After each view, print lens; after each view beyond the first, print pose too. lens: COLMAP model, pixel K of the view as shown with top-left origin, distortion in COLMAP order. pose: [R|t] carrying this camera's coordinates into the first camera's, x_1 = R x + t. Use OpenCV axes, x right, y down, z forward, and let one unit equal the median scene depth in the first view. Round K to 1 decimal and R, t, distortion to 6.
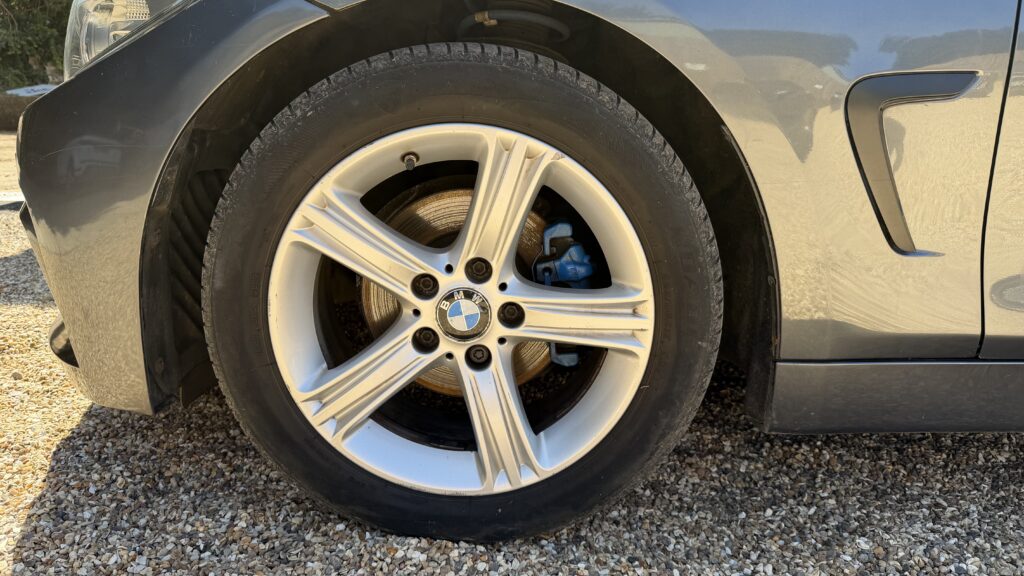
lens RADIAL K [[720.9, 0, 515.8], [0, 720.9, 291.5], [0, 0, 1]] dist [0.033892, -0.041029]
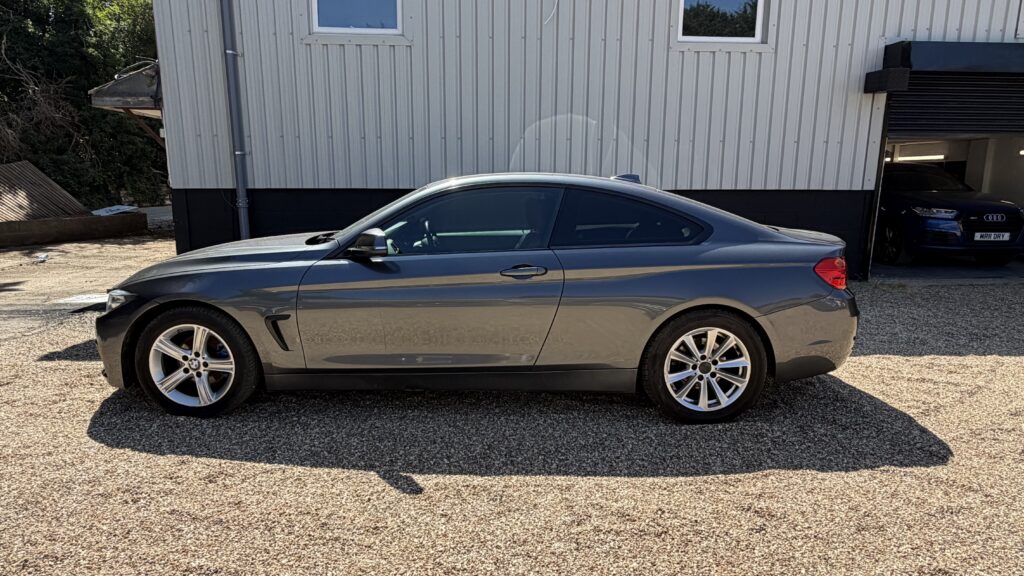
lens RADIAL K [[618.8, 0, 506.7], [0, 618.8, 295.9], [0, 0, 1]] dist [-0.006144, 0.012479]
pose [[0.999850, -0.008339, -0.015175, 1.887588], [0.007262, 0.997545, -0.069650, -0.108505], [0.015718, 0.069529, 0.997456, -2.749582]]
